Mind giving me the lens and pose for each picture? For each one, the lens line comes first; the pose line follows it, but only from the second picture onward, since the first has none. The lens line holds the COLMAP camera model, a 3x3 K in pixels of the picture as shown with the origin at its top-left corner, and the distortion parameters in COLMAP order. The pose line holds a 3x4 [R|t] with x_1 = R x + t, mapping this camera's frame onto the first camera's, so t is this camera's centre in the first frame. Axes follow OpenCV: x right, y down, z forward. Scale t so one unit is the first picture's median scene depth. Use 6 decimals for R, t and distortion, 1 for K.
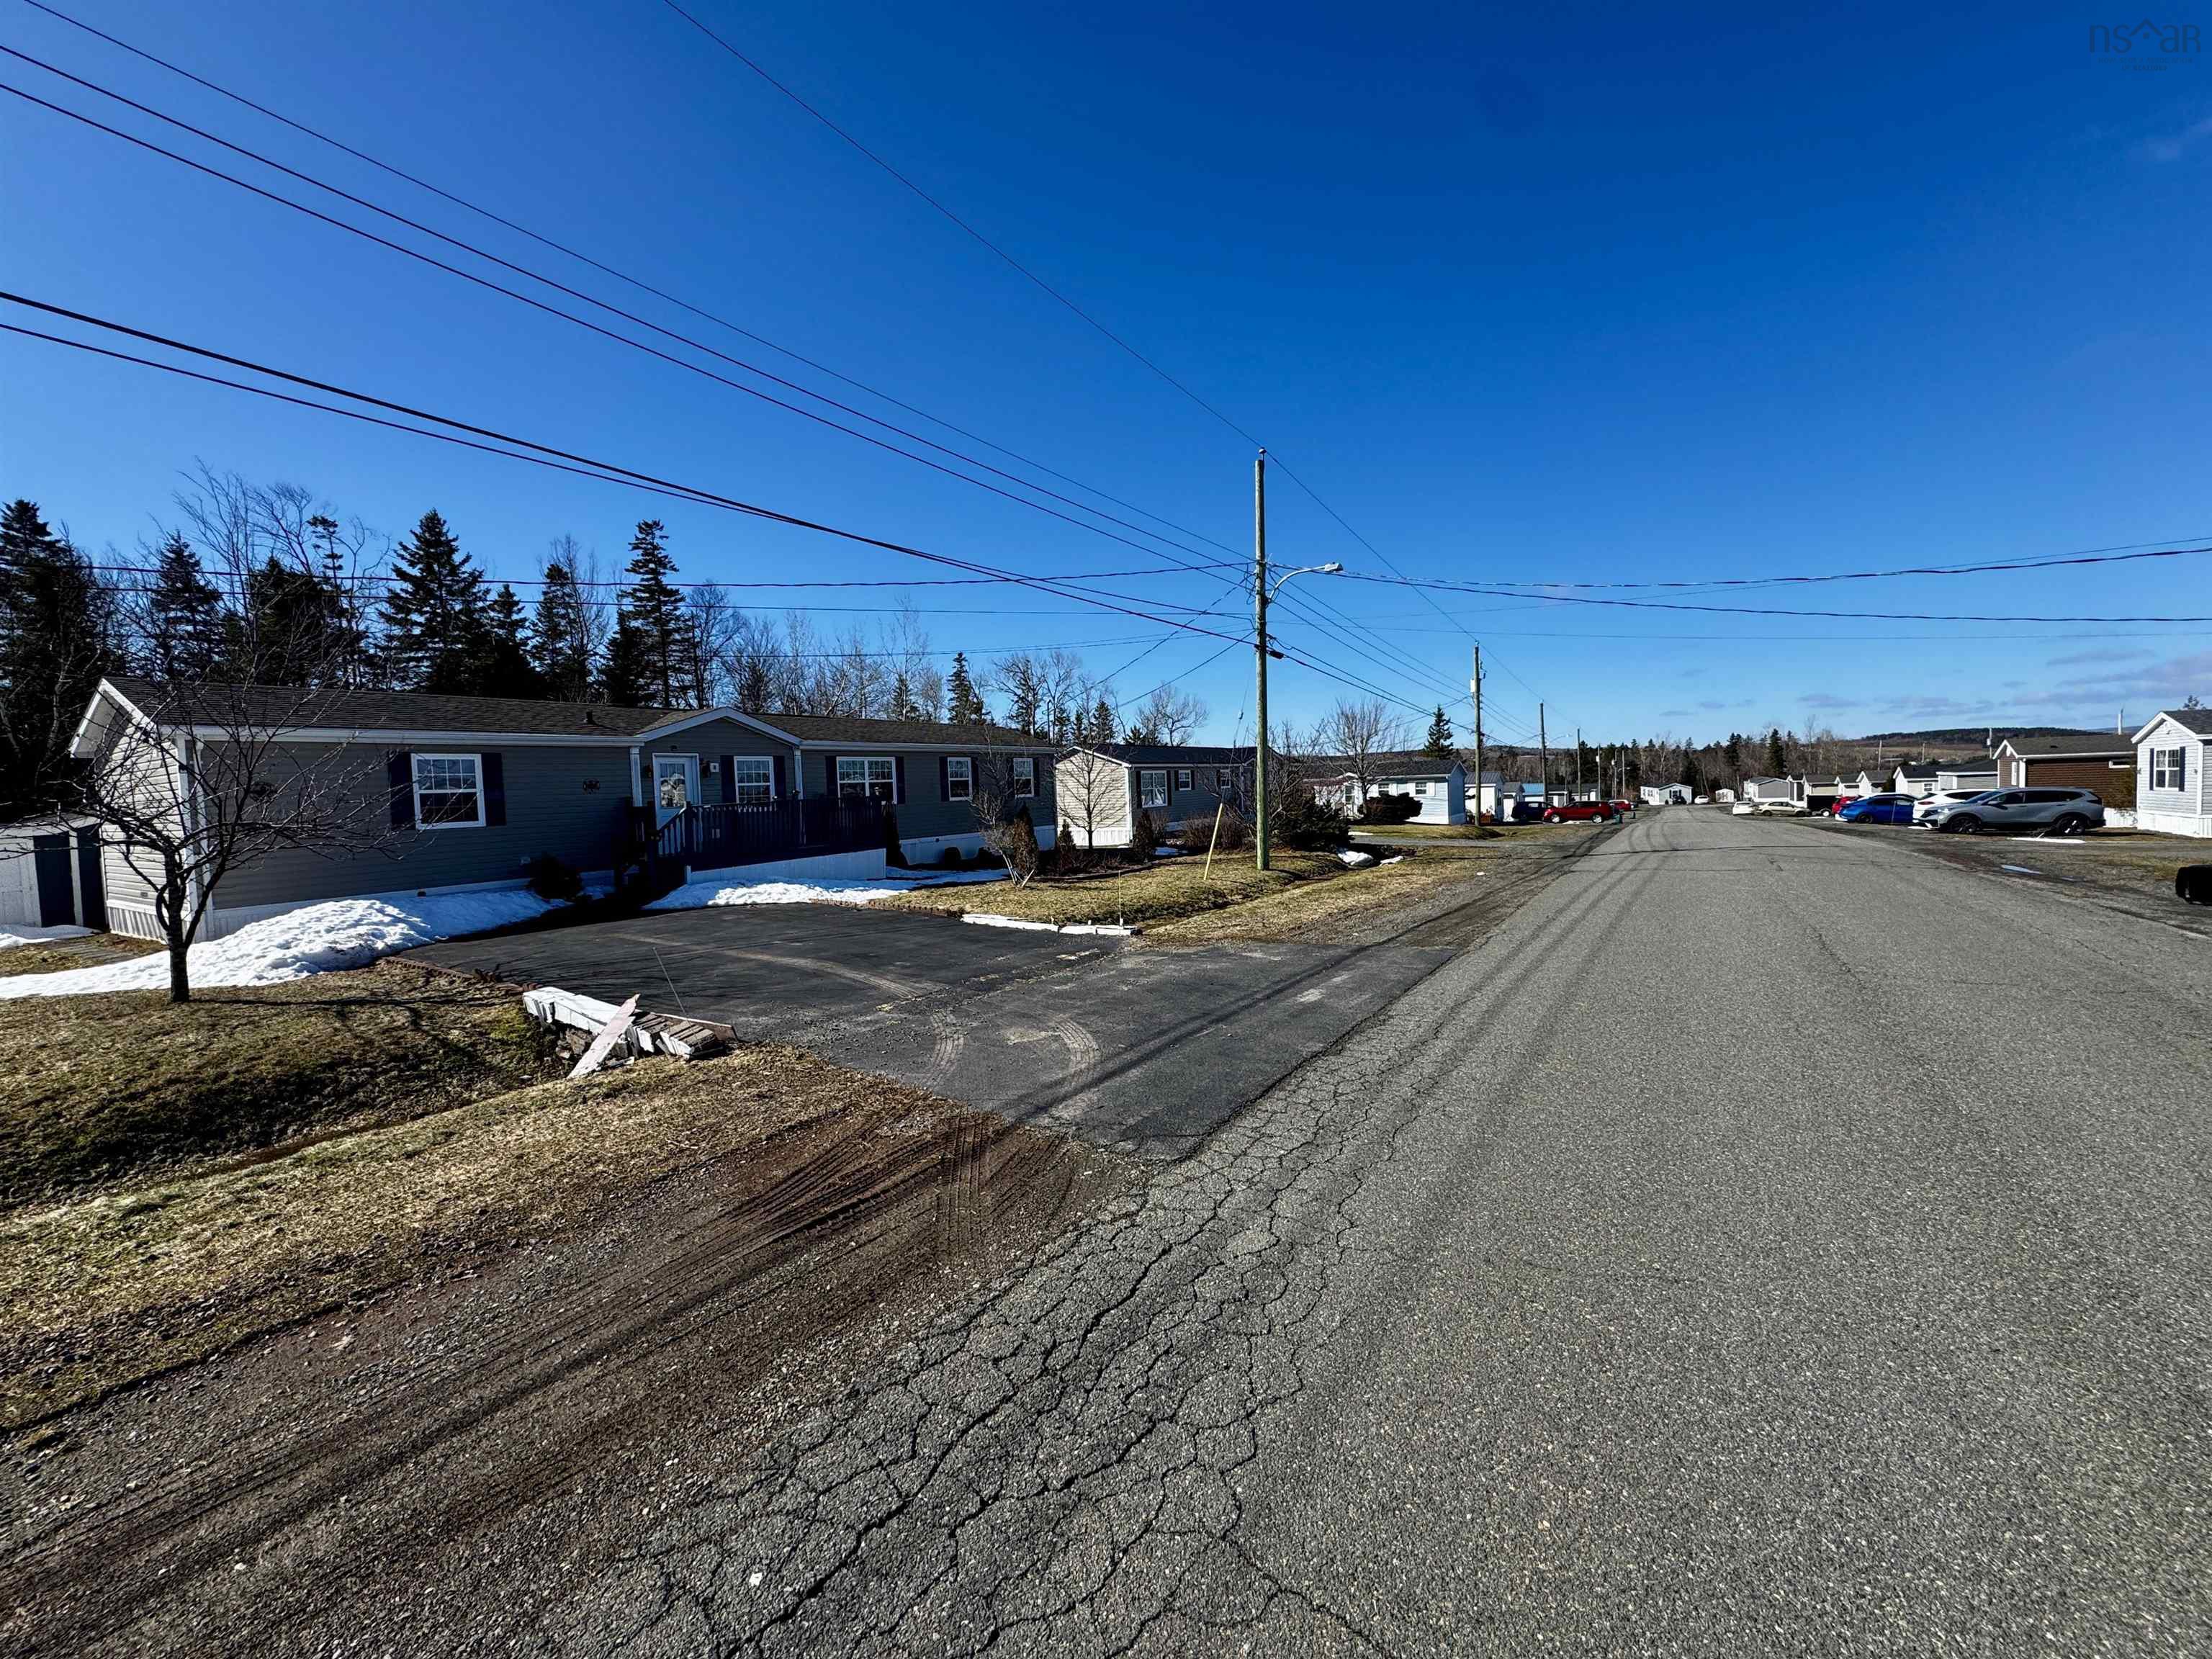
lens RADIAL K [[861.2, 0, 1136.7], [0, 861.2, 803.4], [0, 0, 1]] dist [-0.018056, 0.000095]
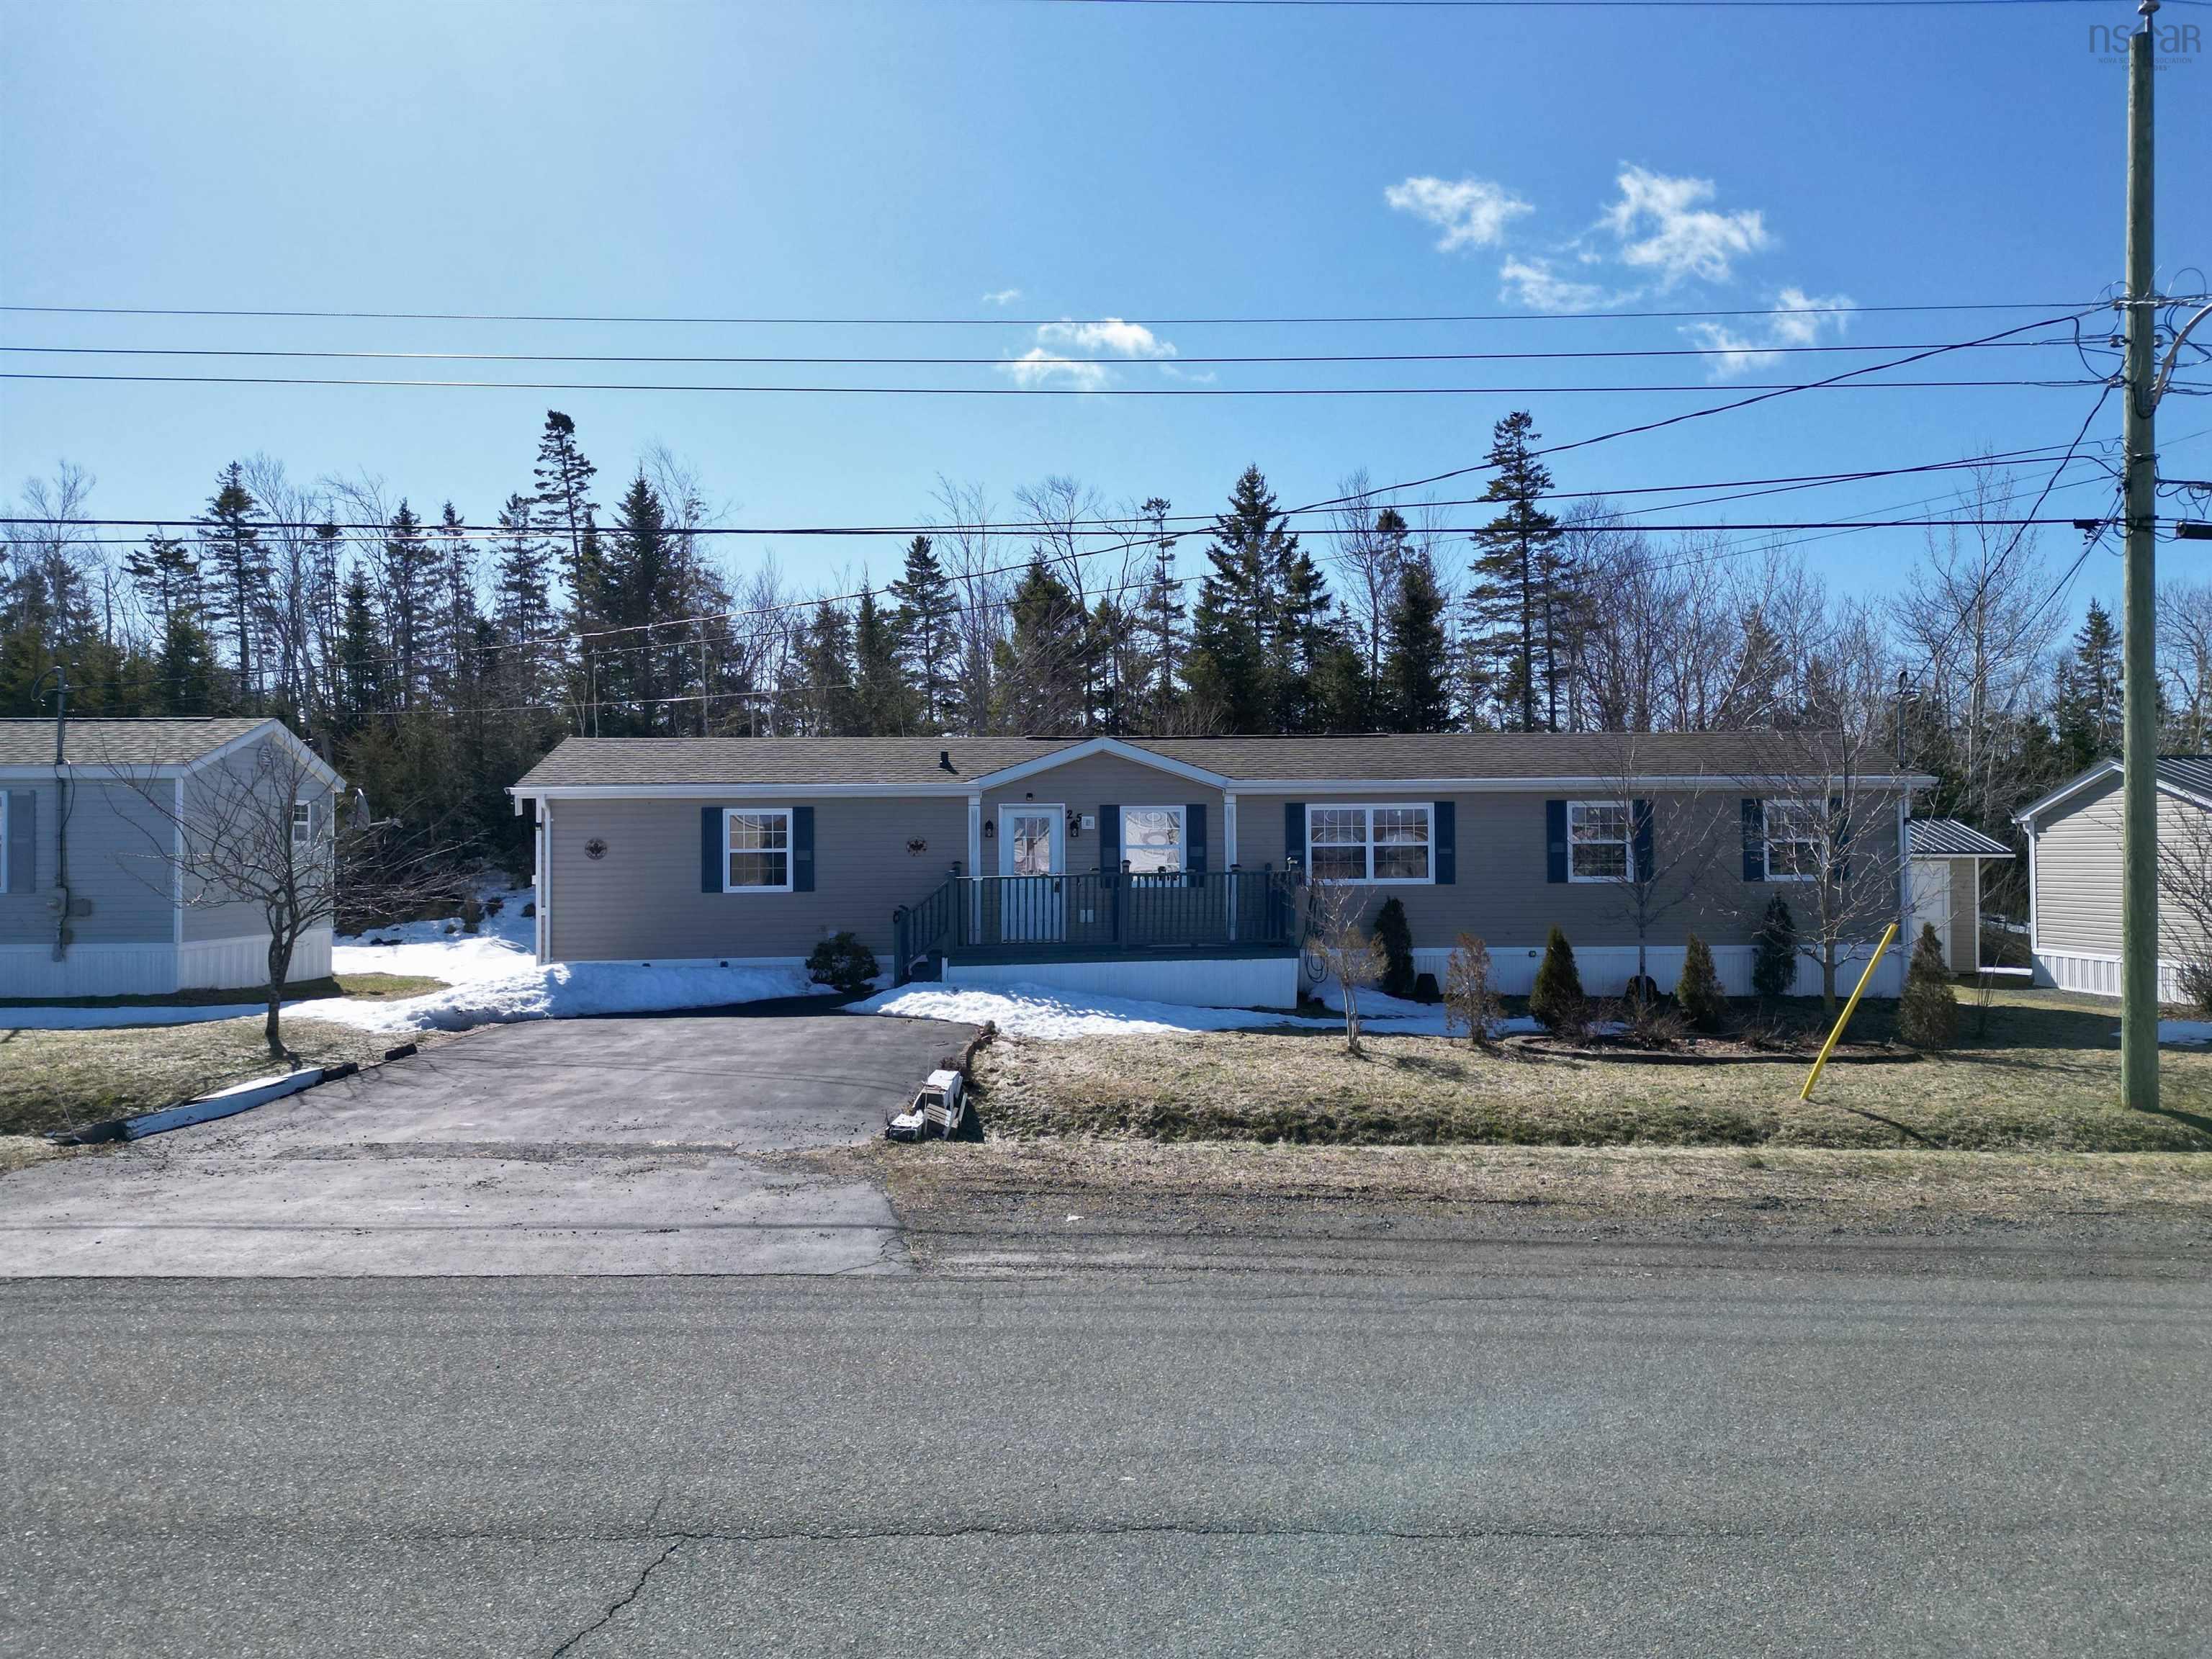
lens RADIAL K [[1513.5, 0, 1106.0], [0, 1513.5, 829.5], [0, 0, 1]] dist [0.040128, -0.000694]
pose [[0.557826, 0.019041, -0.829739, 0.458309], [-0.032015, 0.999486, 0.001413, -0.032555], [0.829340, 0.025776, 0.558149, 0.275525]]
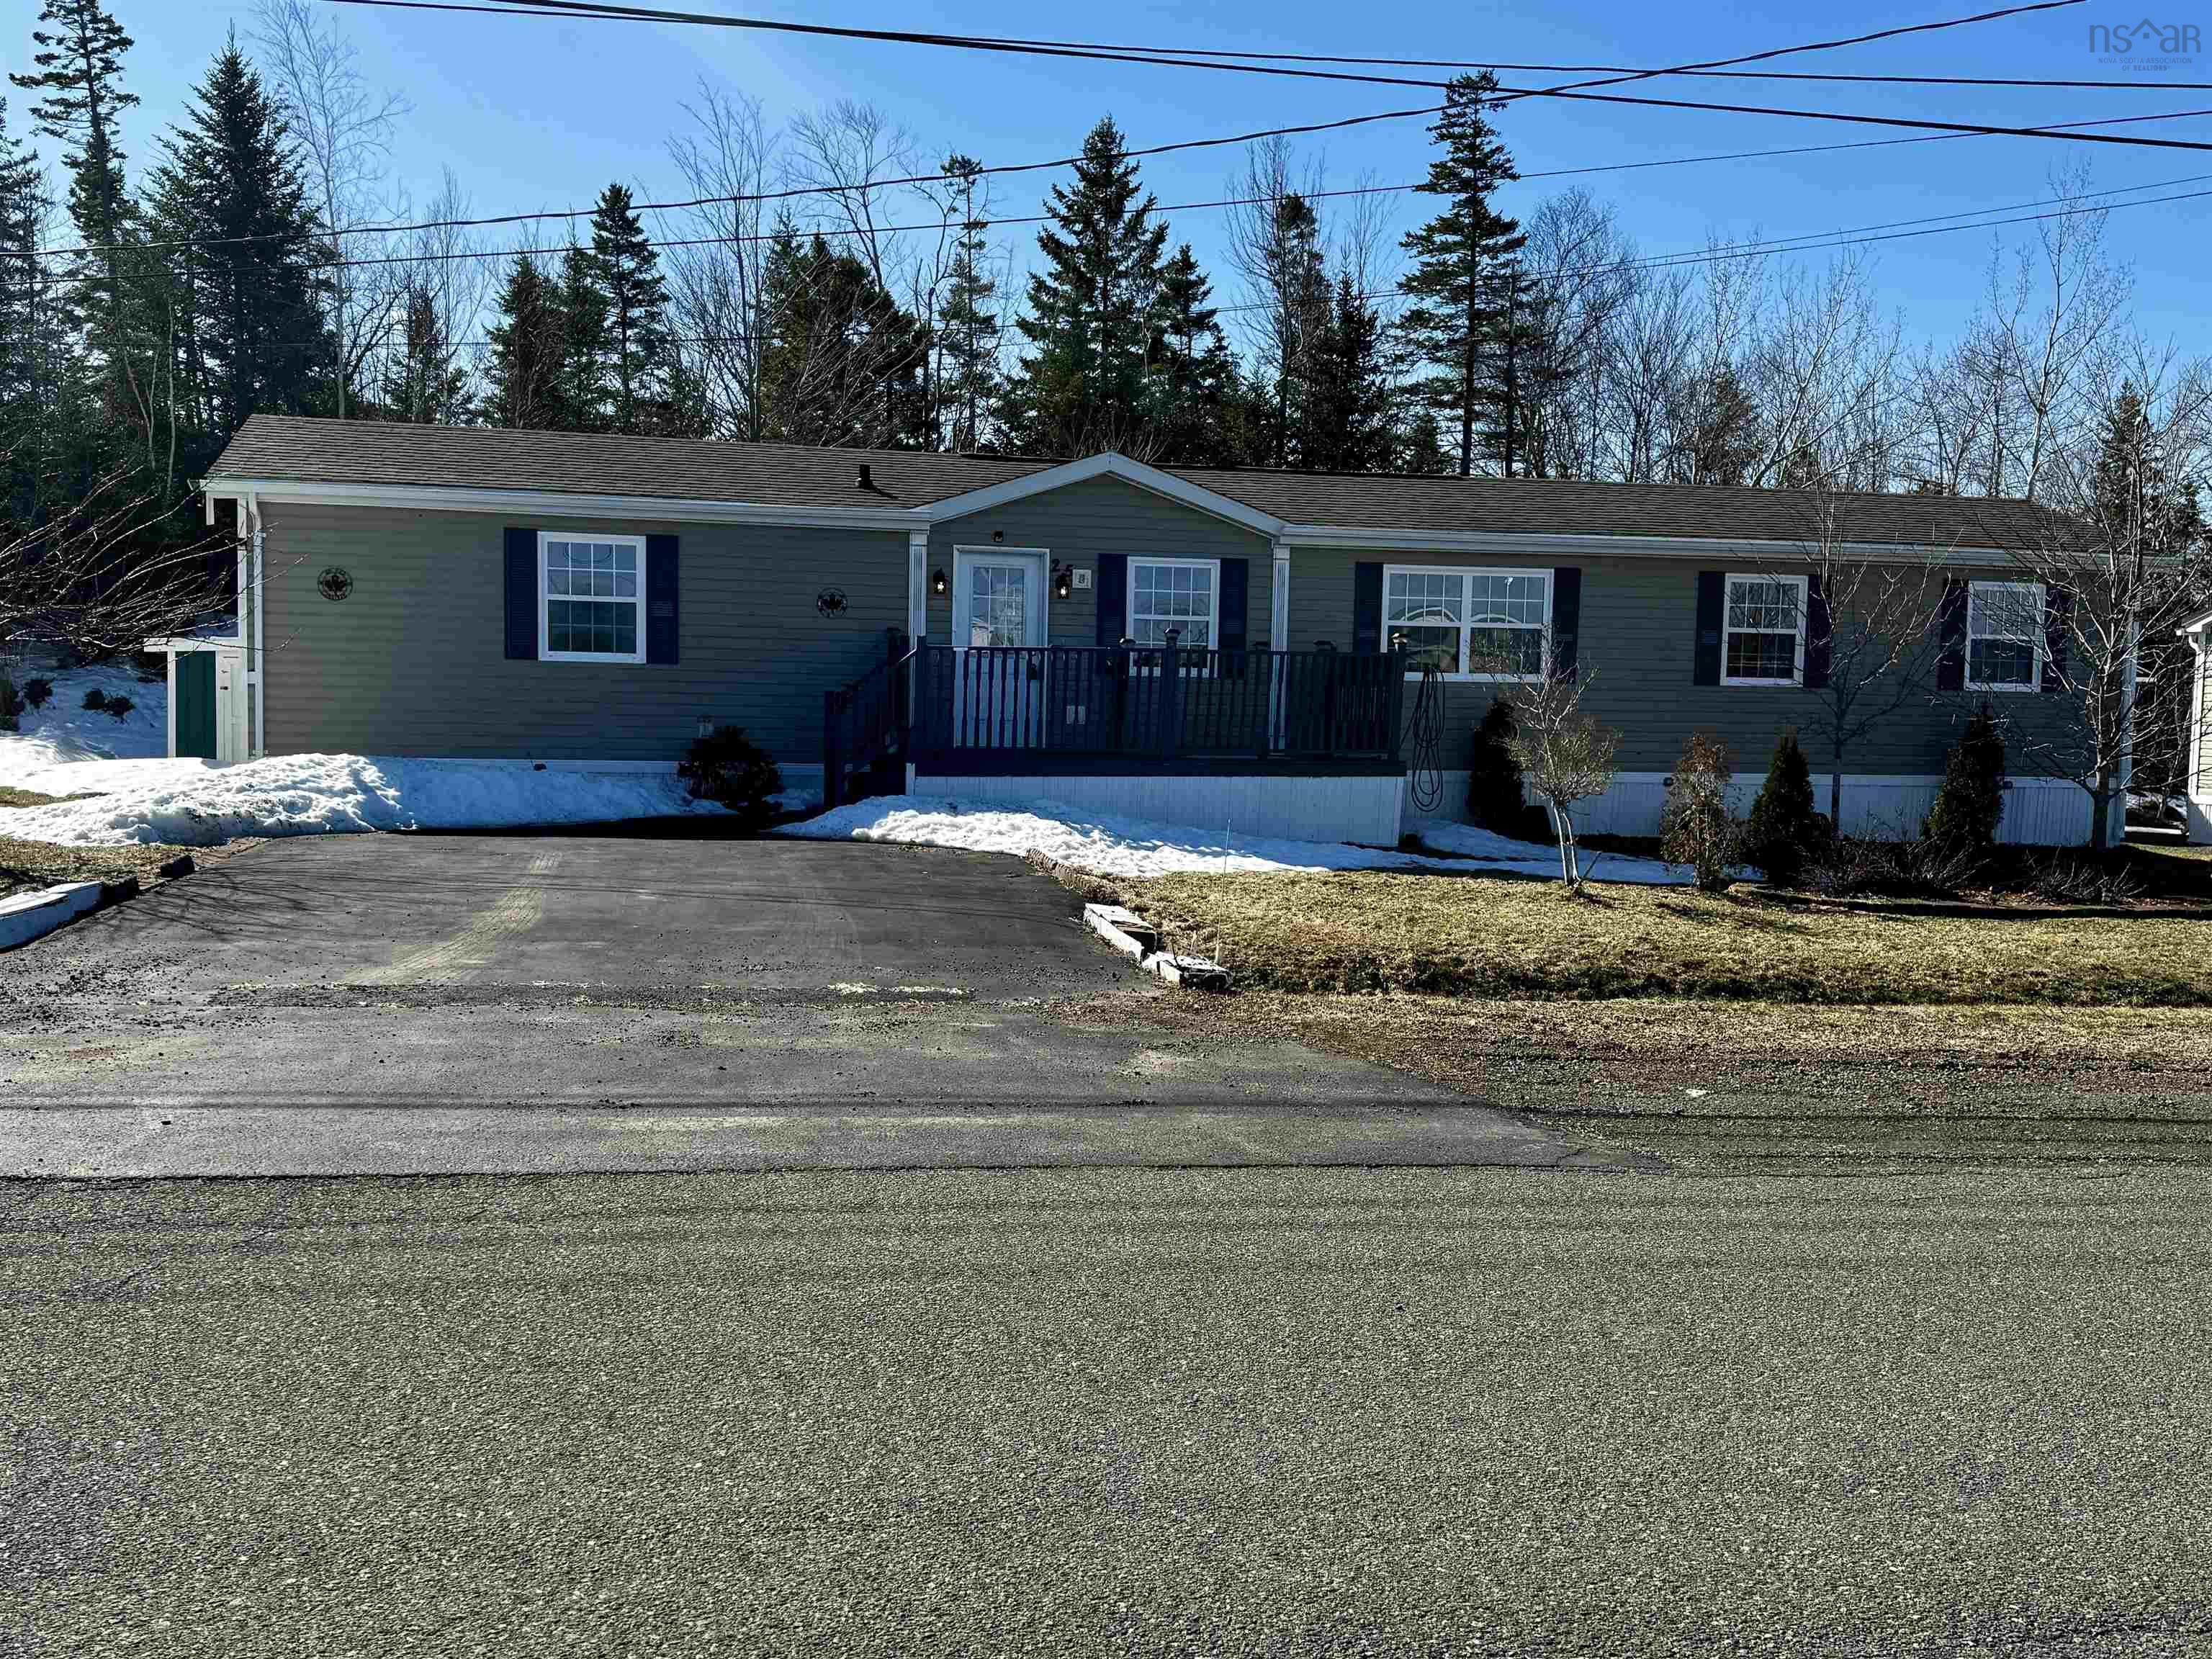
lens RADIAL K [[2022.1, 0, 1082.7], [0, 2022.1, 825.5], [0, 0, 1]] dist [0.100618, -0.139769]
pose [[0.681814, 0.101118, -0.724503, 0.292609], [-0.065800, 0.994863, 0.076928, 0.007412], [0.728560, -0.004778, 0.684966, 0.189361]]
